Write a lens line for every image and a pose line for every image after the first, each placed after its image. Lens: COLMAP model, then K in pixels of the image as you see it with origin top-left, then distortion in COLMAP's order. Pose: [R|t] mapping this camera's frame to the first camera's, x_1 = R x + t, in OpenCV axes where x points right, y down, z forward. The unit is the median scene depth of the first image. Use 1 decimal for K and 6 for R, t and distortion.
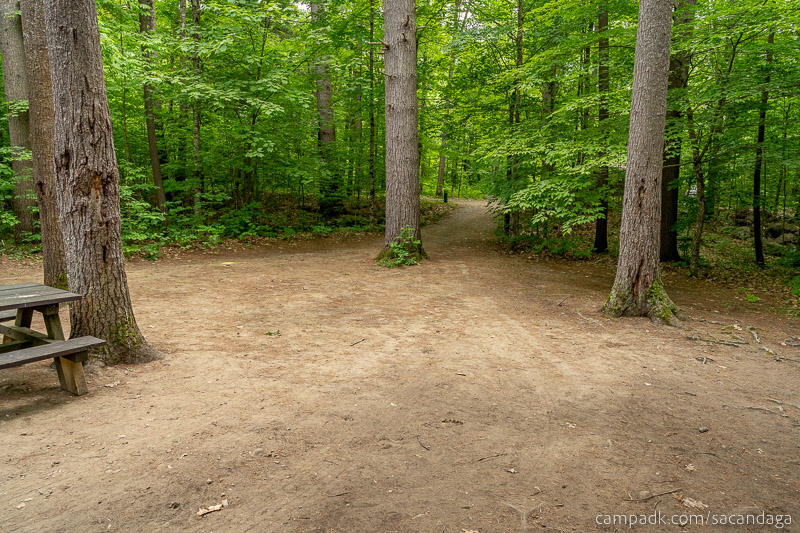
lens RADIAL K [[531.3, 0, 402.4], [0, 531.3, 269.2], [0, 0, 1]] dist [-0.000869, 0.002835]
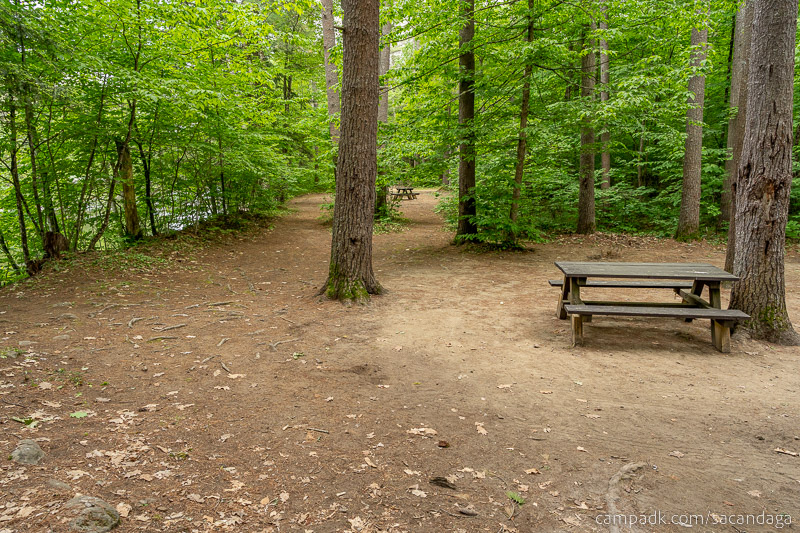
lens RADIAL K [[531.3, 0, 401.0], [0, 531.3, 268.4], [0, 0, 1]] dist [-0.000869, 0.002835]
pose [[0.374660, 0.129400, -0.918088, 0.249842], [-0.113937, 0.989133, 0.092917, 0.000659], [0.920135, 0.069792, 0.385332, -0.231316]]
